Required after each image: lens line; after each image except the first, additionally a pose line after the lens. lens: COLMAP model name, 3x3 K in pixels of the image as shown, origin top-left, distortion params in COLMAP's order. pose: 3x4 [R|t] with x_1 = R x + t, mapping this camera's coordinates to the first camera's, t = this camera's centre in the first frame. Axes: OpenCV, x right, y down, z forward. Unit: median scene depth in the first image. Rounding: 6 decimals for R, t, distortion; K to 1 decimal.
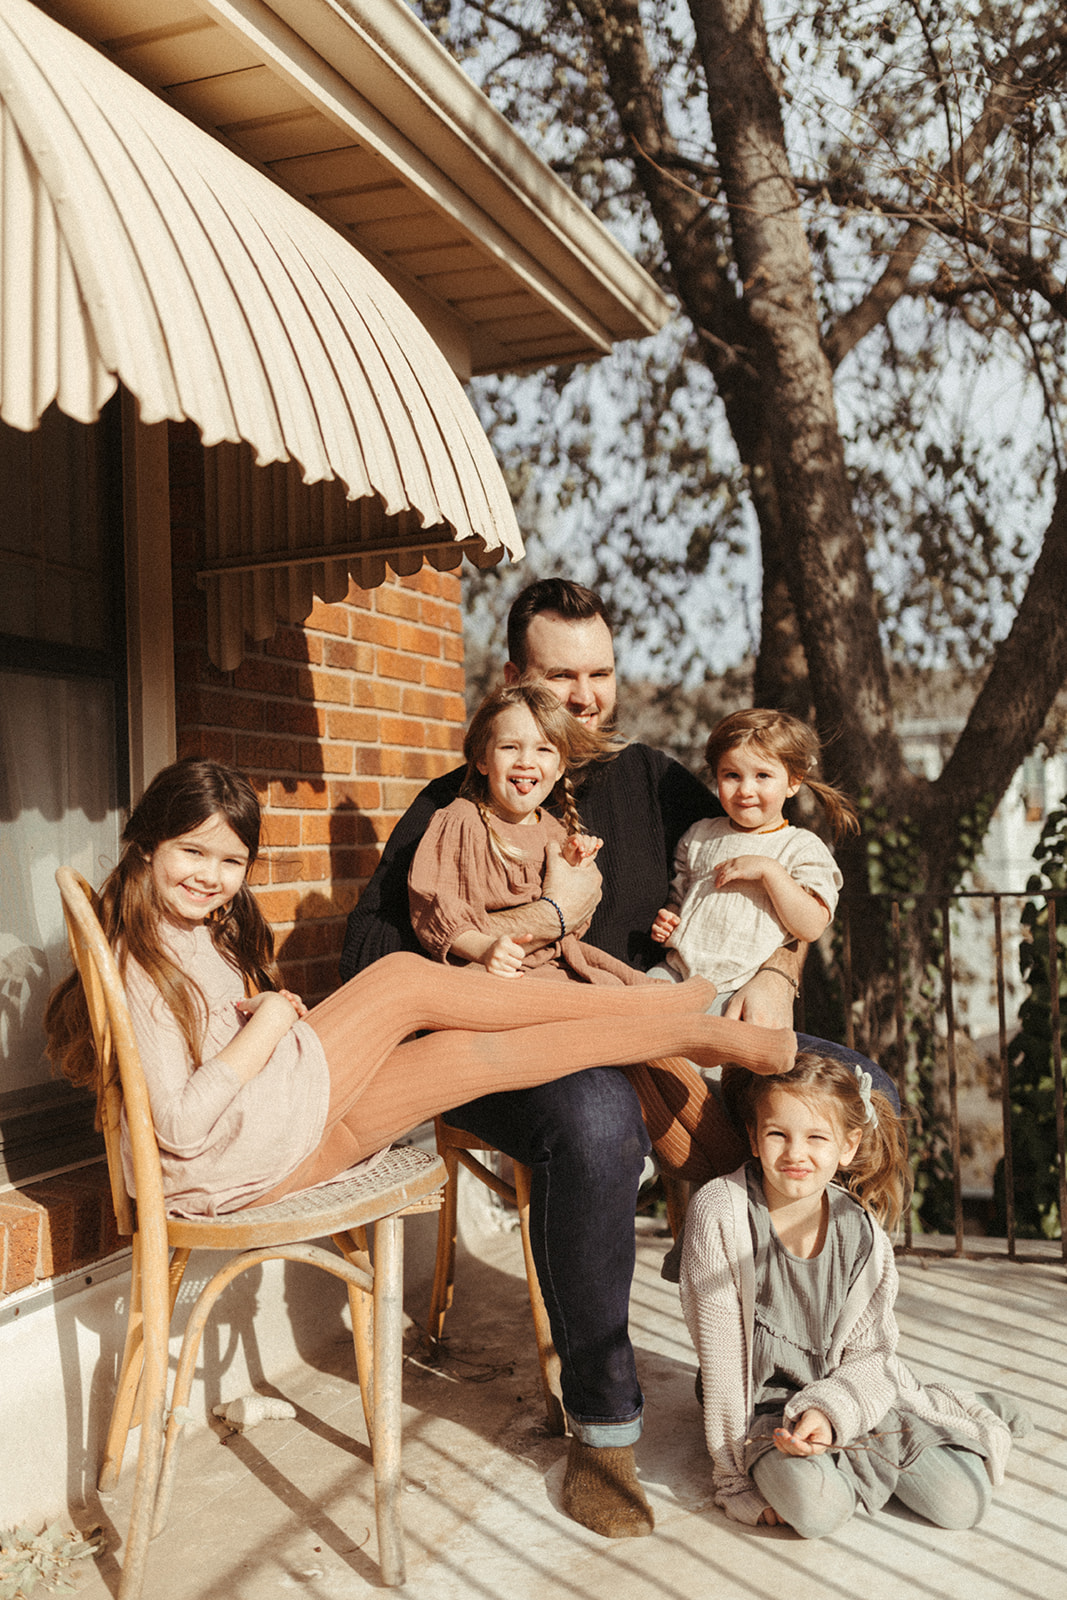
lens RADIAL K [[1547.2, 0, 529.7], [0, 1547.2, 802.1], [0, 0, 1]] dist [0.007147, 0.009214]
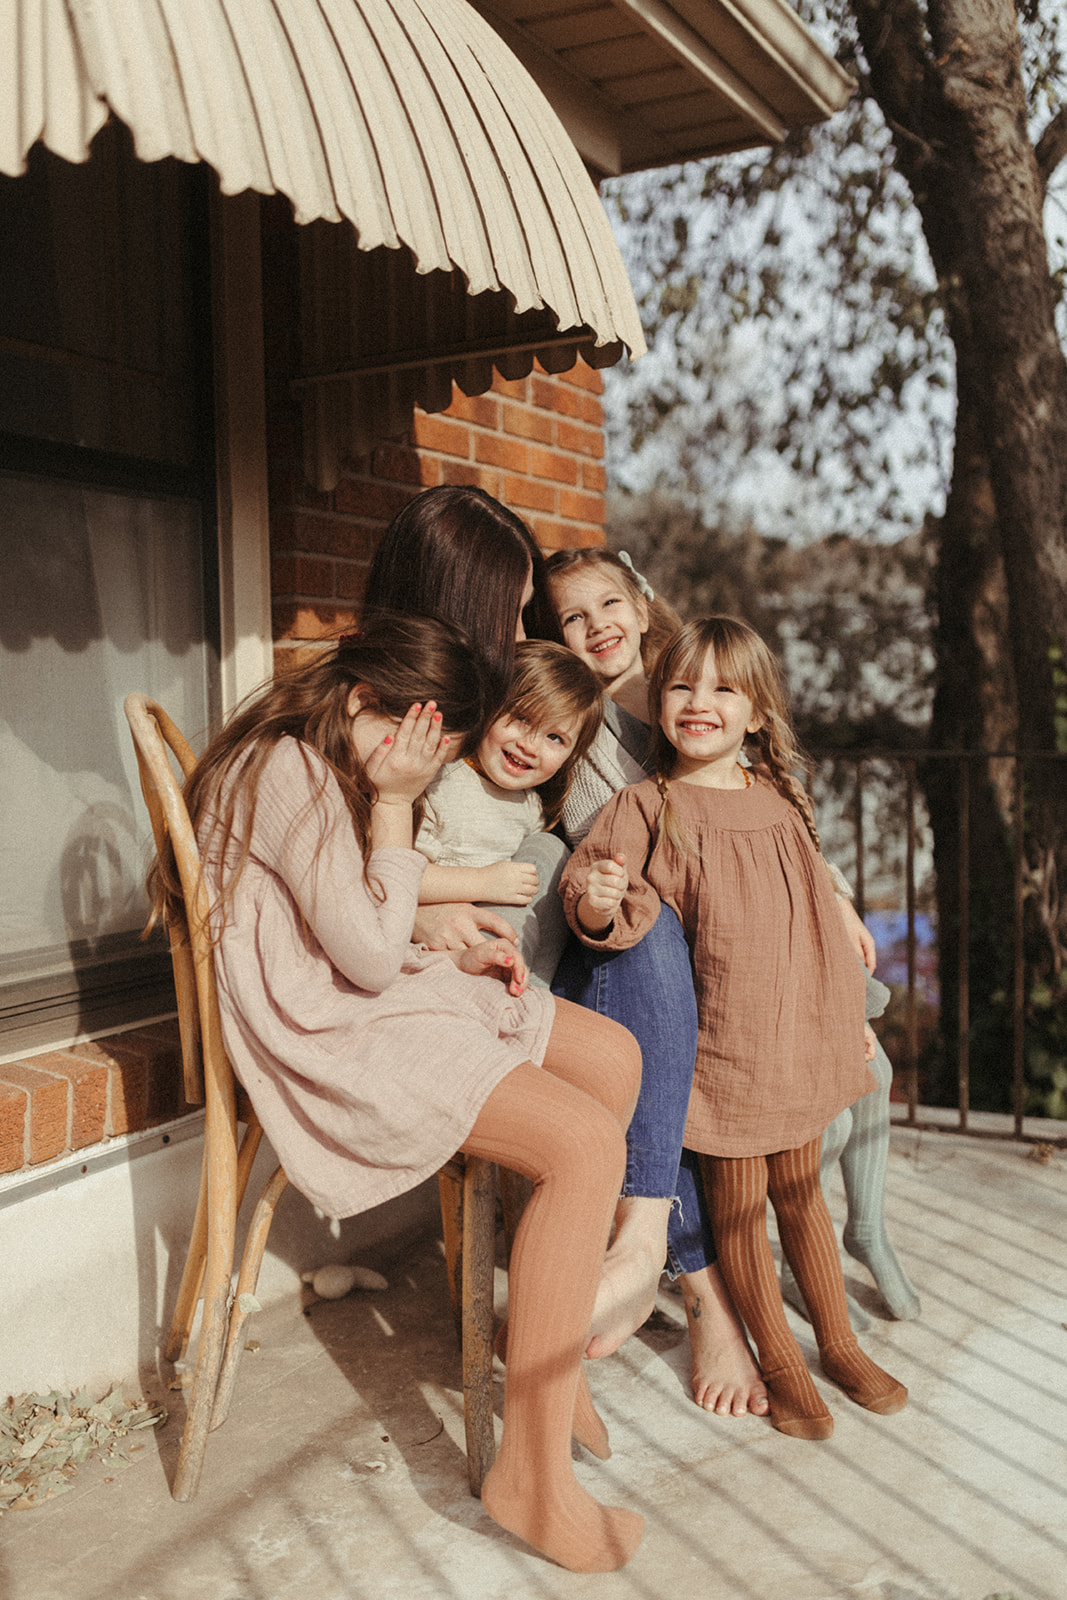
lens RADIAL K [[1547.2, 0, 529.7], [0, 1547.2, 802.1], [0, 0, 1]] dist [0.007147, 0.009214]
pose [[0.992281, 0.024205, -0.121624, 0.041925], [-0.012943, 0.995624, 0.092544, 0.012106], [0.123332, -0.090255, 0.988253, 0.101673]]
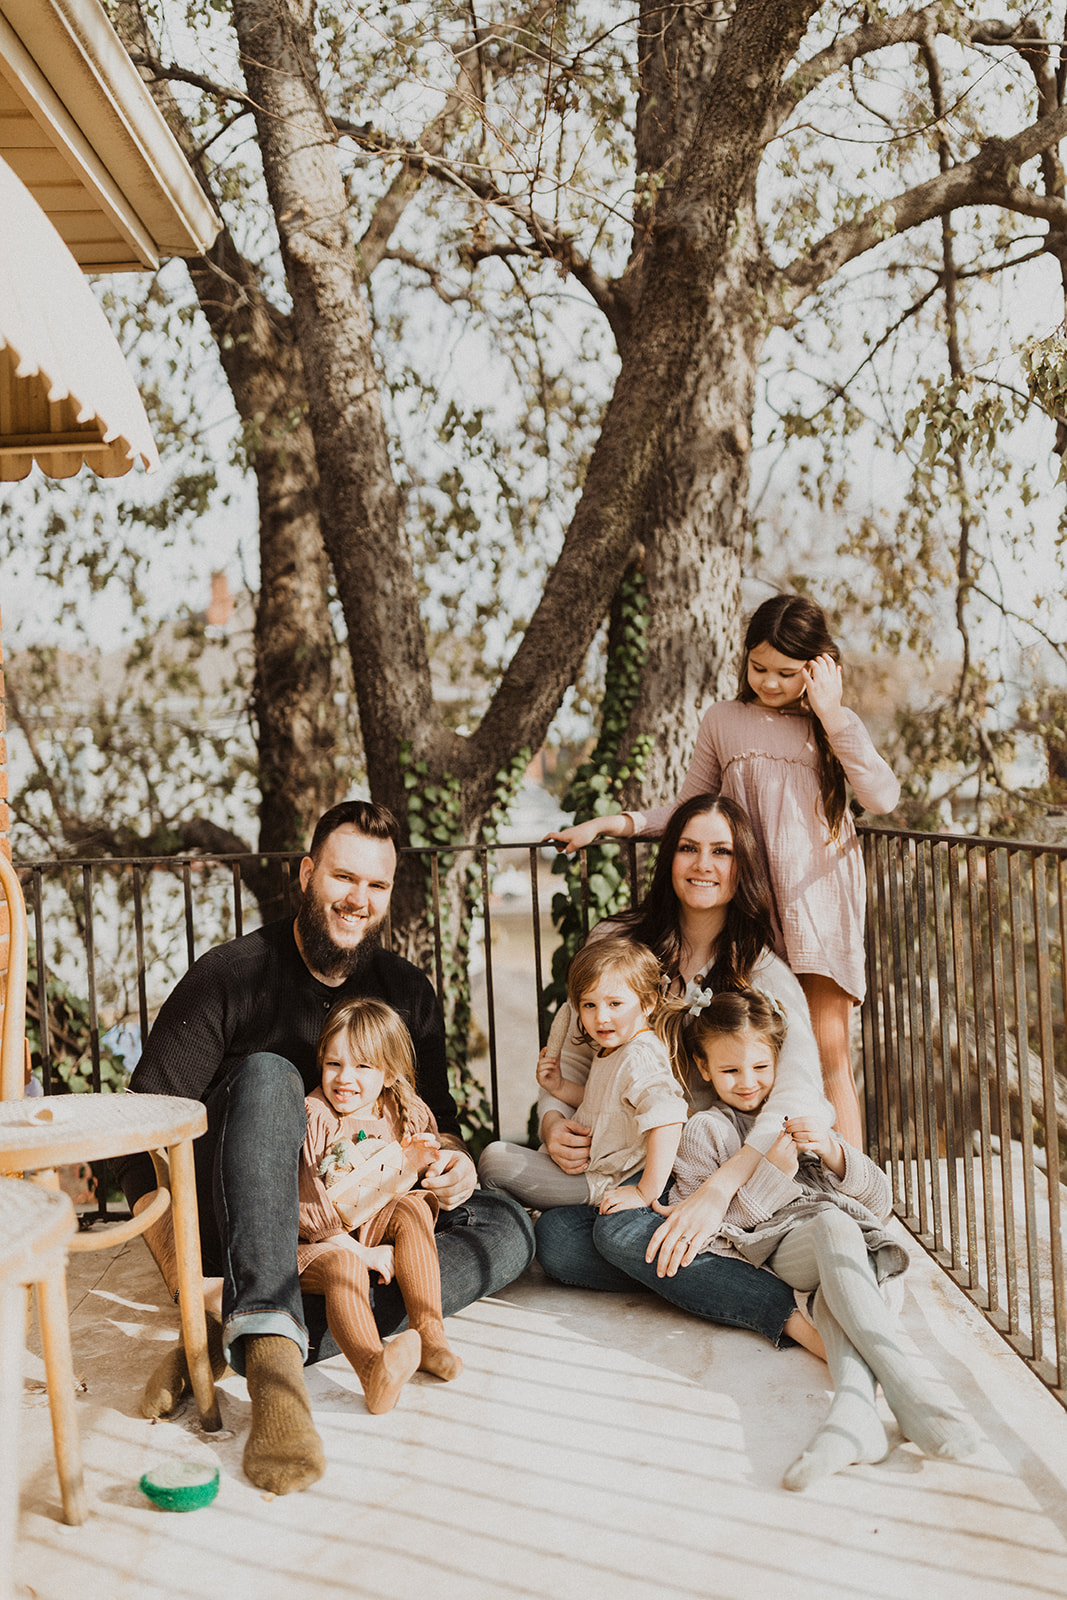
lens RADIAL K [[1517.4, 0, 533.5], [0, 1517.4, 800.0], [0, 0, 1]] dist [-0.000457, -0.011892]
pose [[0.924689, -0.010783, 0.380572, -0.130222], [0.002177, 0.999732, 0.023037, 0.008898], [-0.380718, -0.020473, 0.924464, 0.113762]]
